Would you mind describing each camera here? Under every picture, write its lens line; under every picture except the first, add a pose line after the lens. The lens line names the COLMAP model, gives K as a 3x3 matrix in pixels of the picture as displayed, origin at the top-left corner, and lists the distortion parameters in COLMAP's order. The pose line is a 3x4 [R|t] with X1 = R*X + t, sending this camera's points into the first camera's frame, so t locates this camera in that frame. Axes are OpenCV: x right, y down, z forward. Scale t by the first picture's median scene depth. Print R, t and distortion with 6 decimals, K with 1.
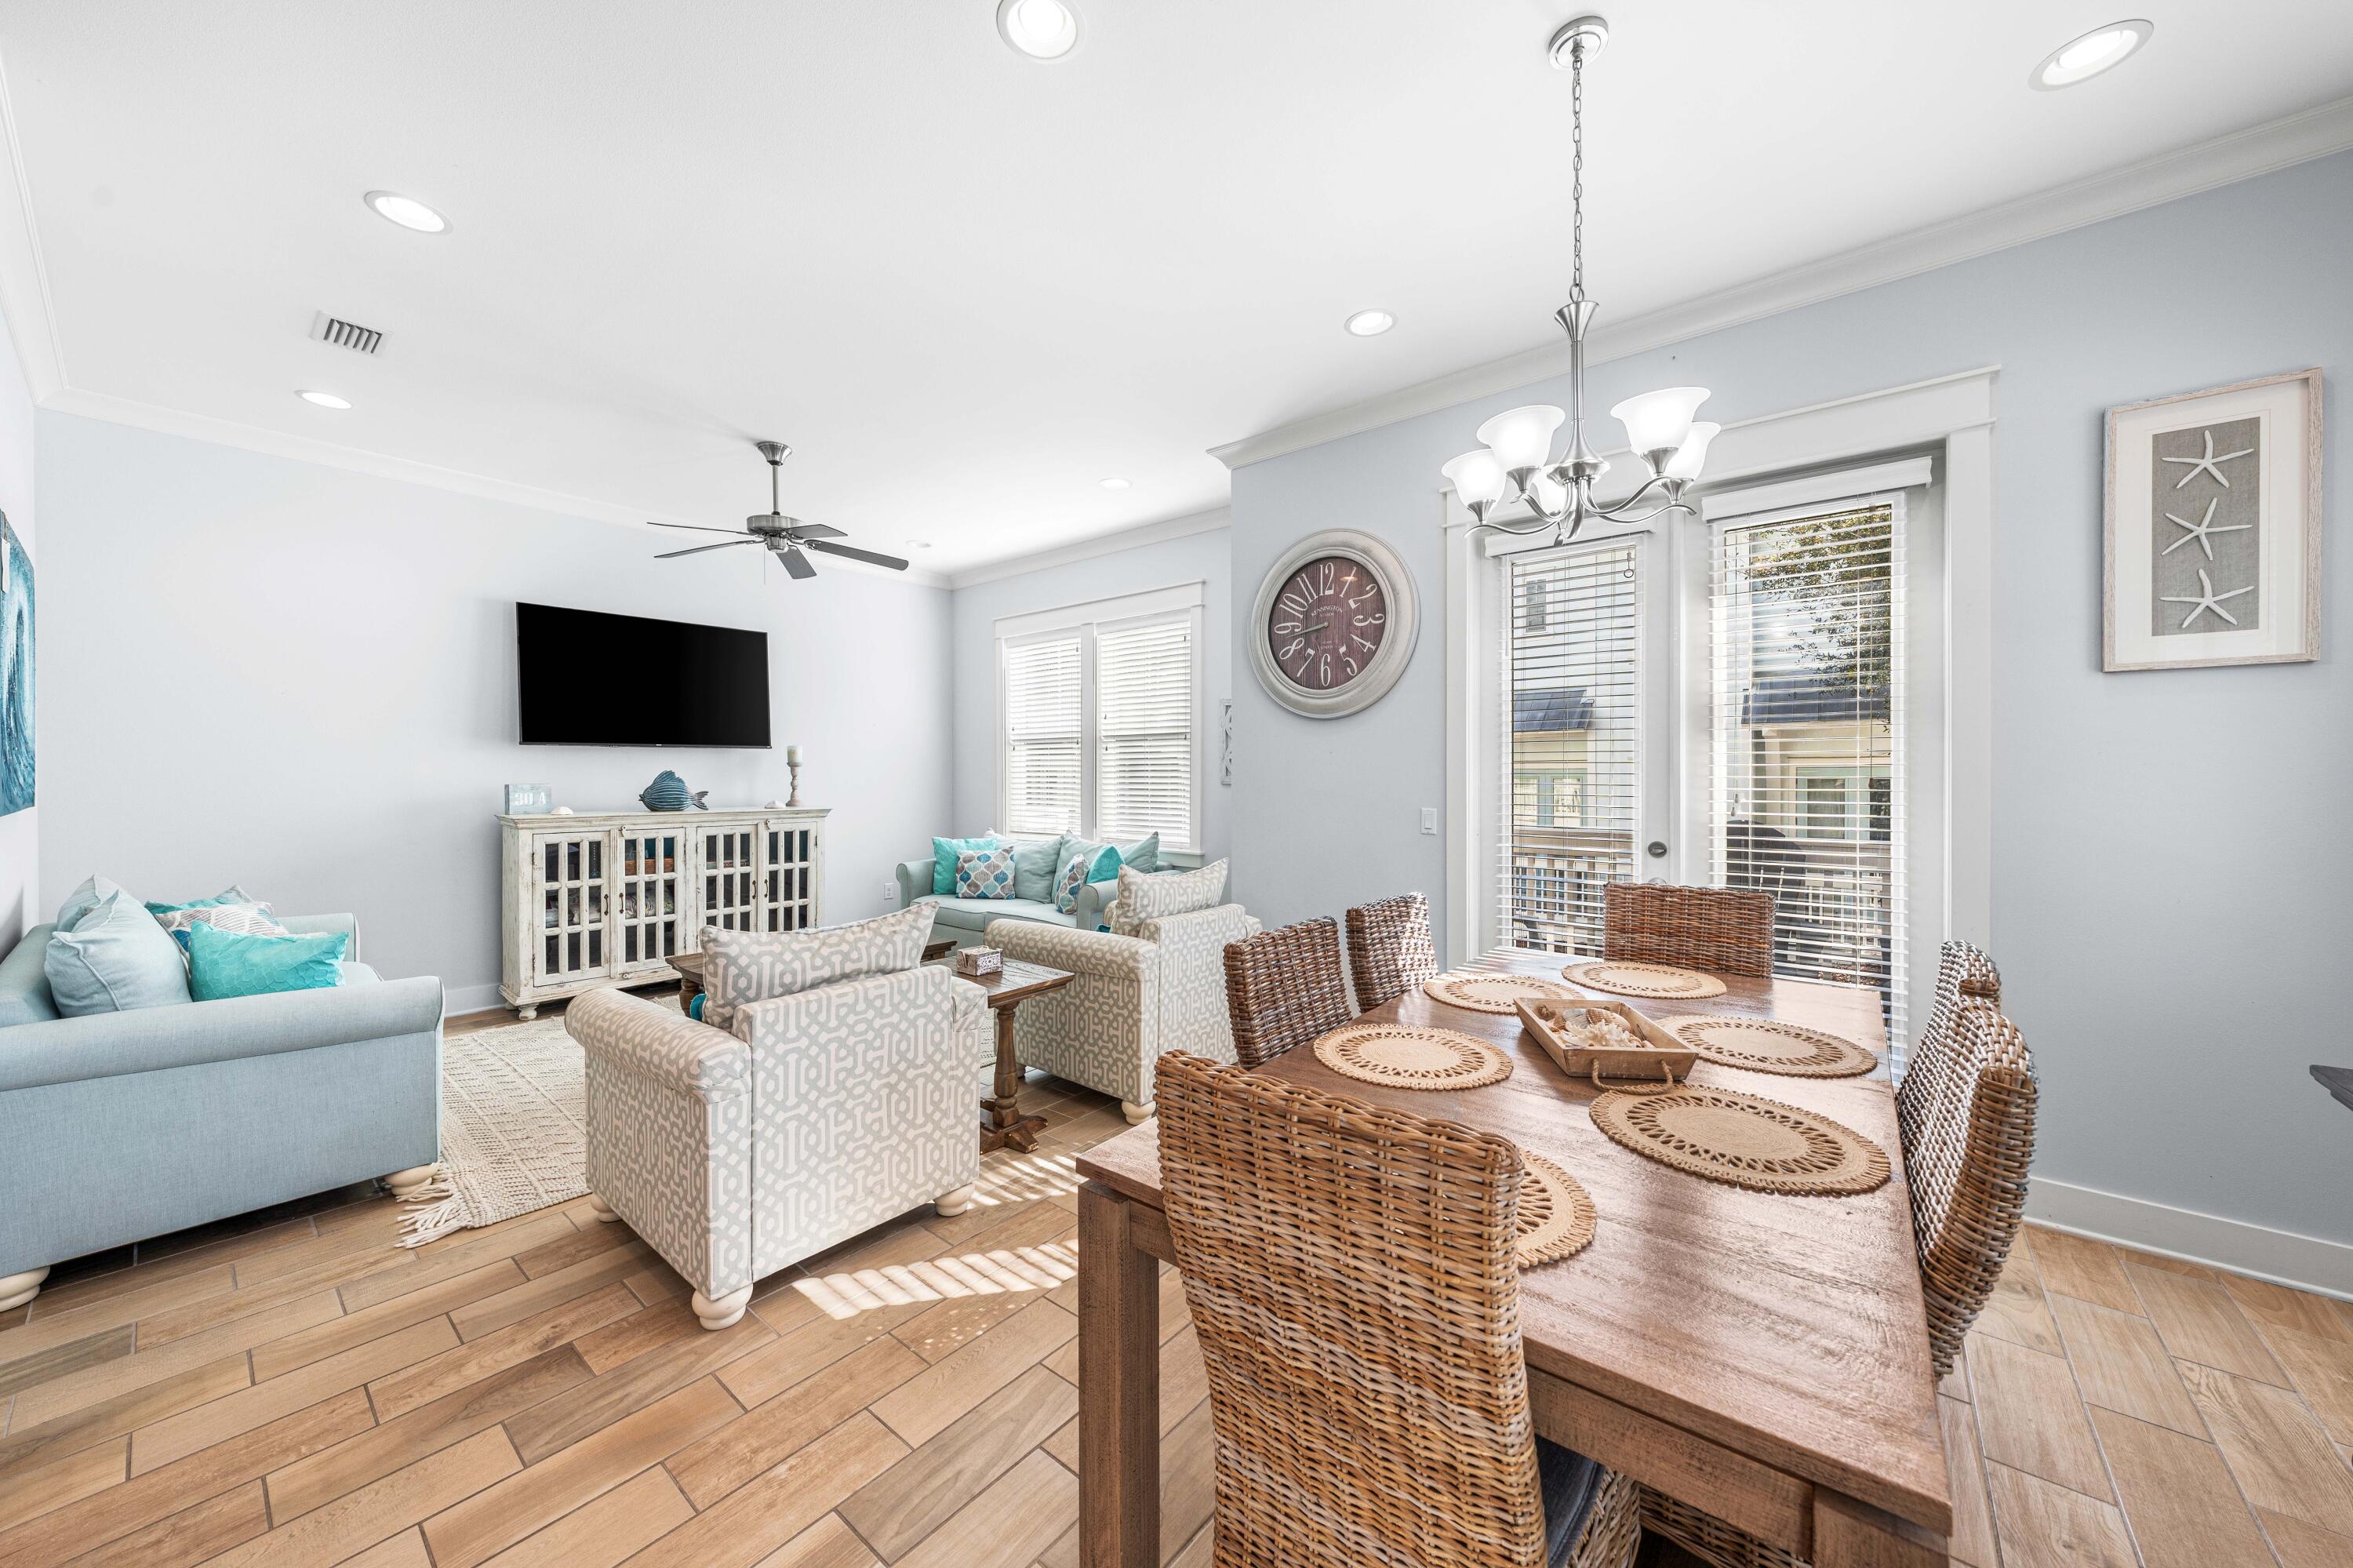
lens RADIAL K [[857.9, 0, 1178.6], [0, 857.9, 781.1], [0, 0, 1]] dist [0.003925, 0.000342]
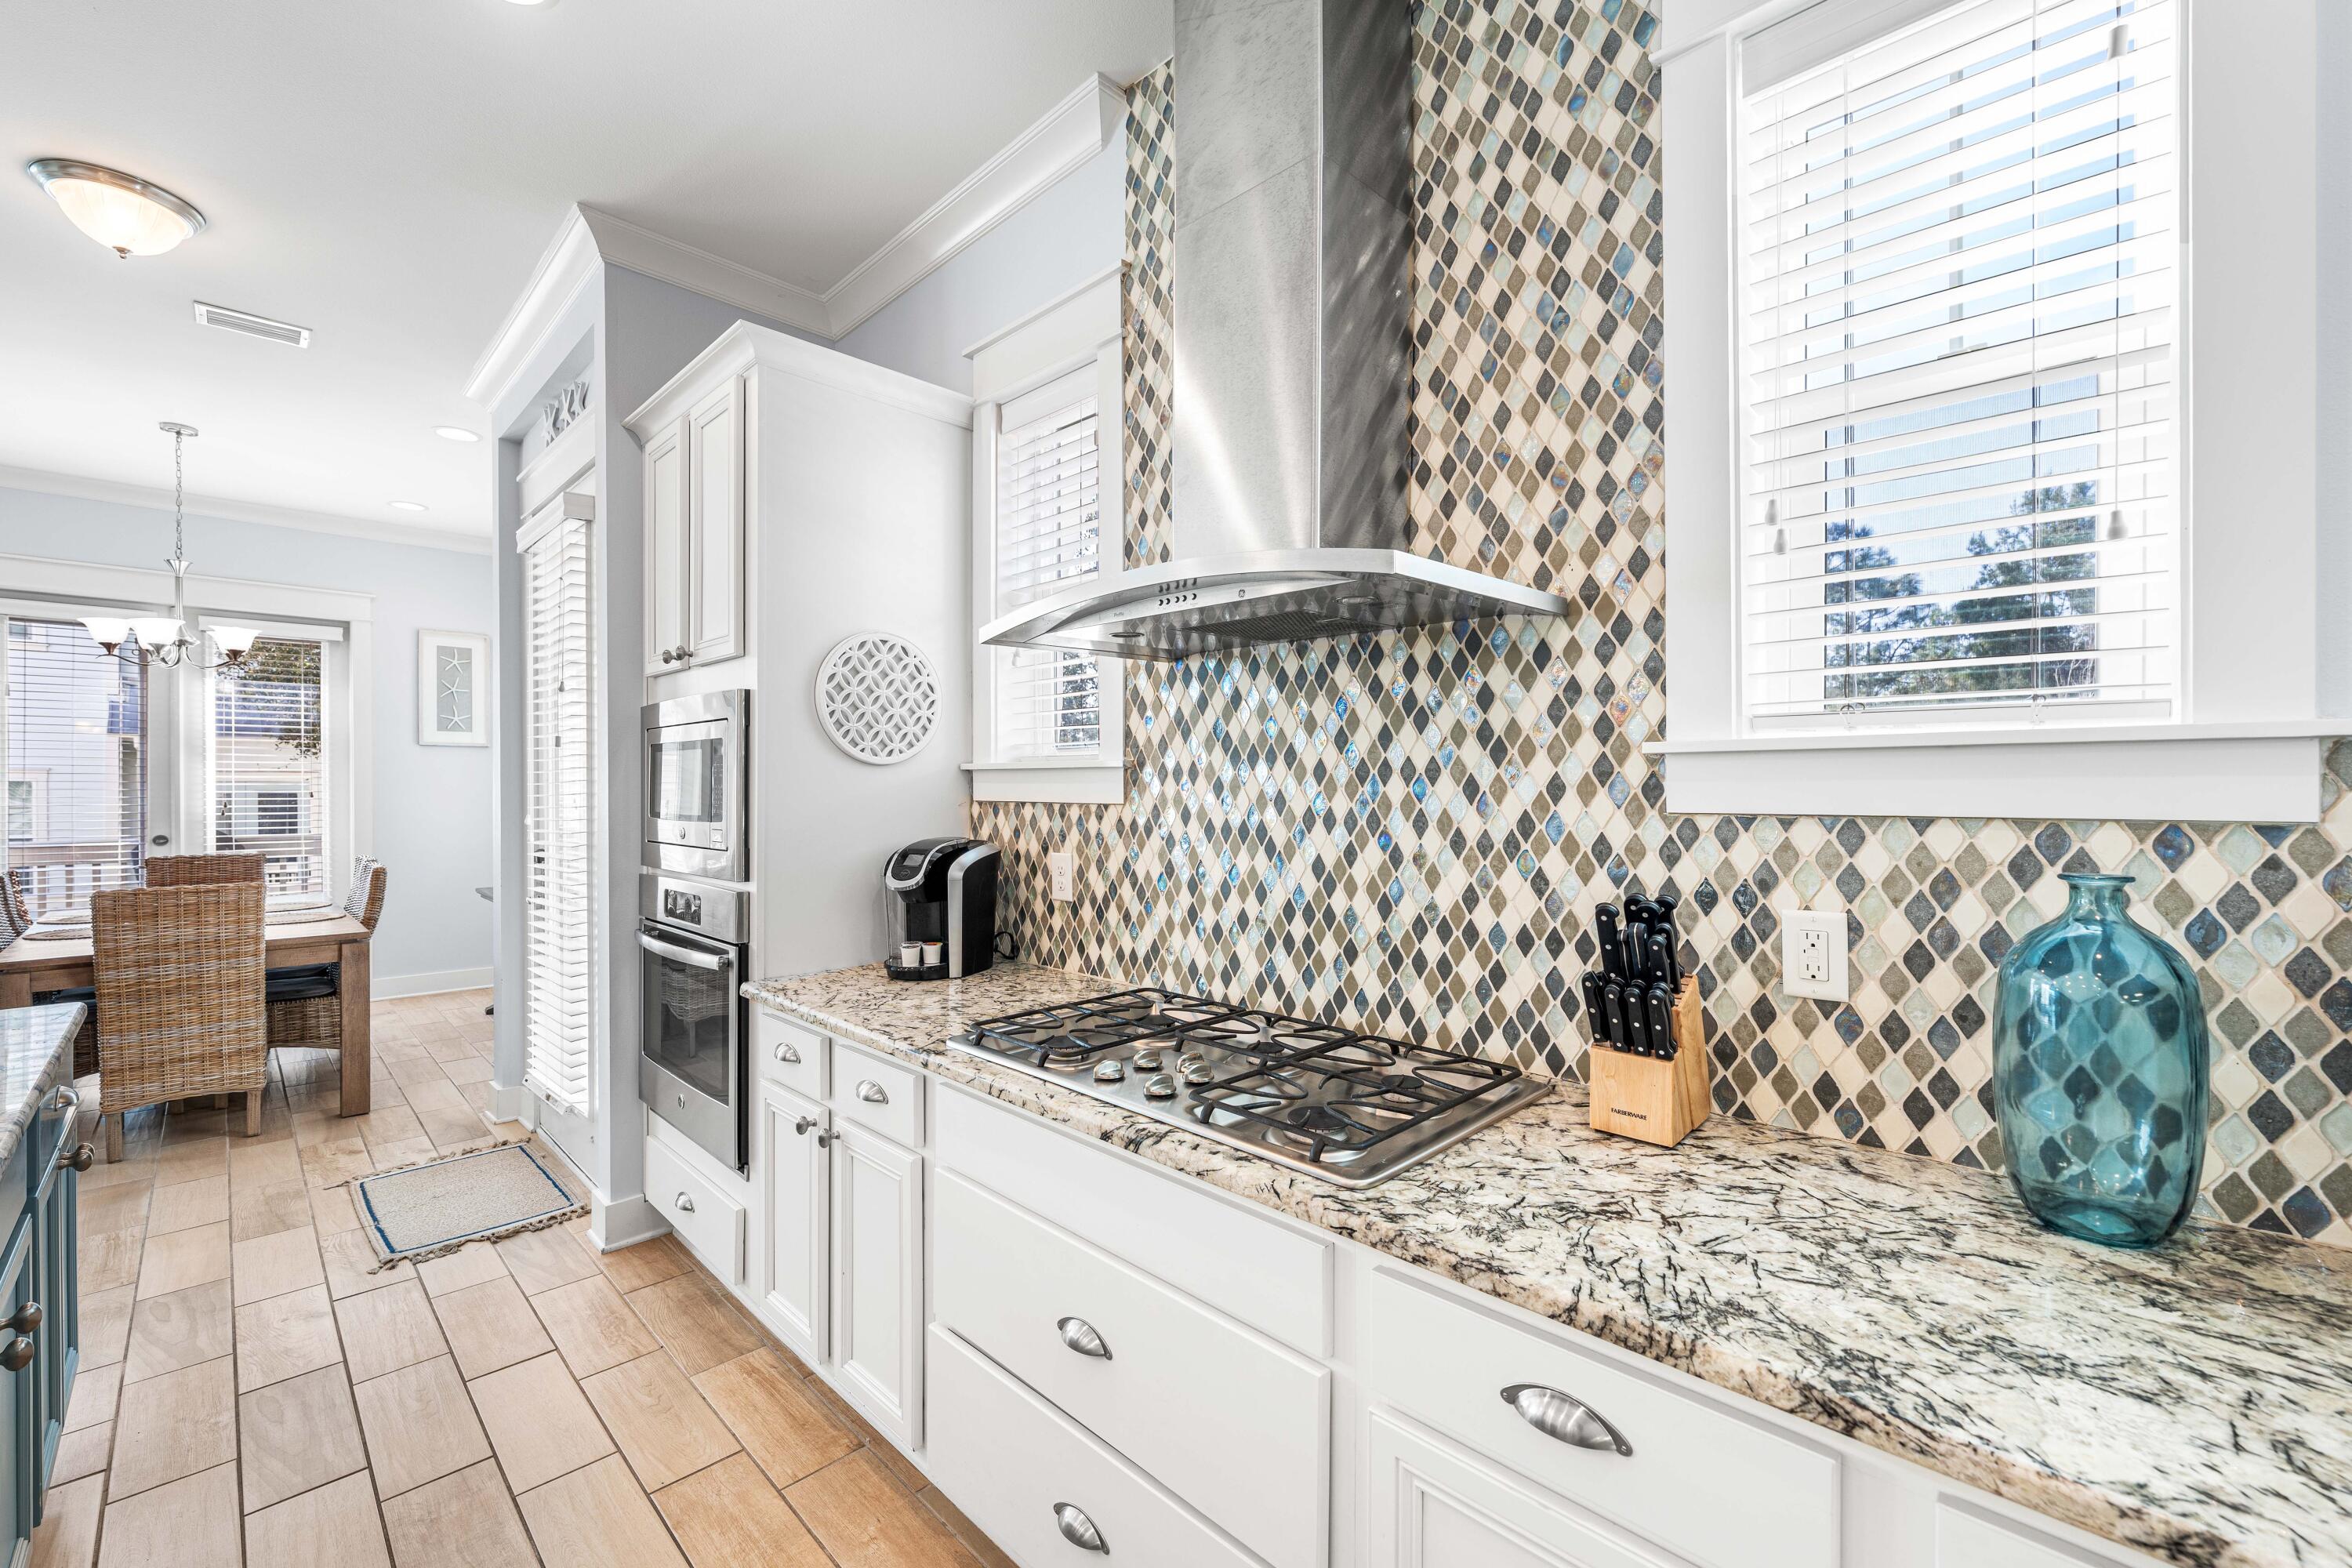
lens RADIAL K [[956.0, 0, 1179.6], [0, 956.0, 790.4], [0, 0, 1]] dist [-0.000047, 0.000429]
pose [[0.111353, -0.003222, 0.993776, -1.249695], [0.009679, 0.999951, 0.002157, 0.007555], [-0.993734, 0.009379, 0.111379, -1.312293]]
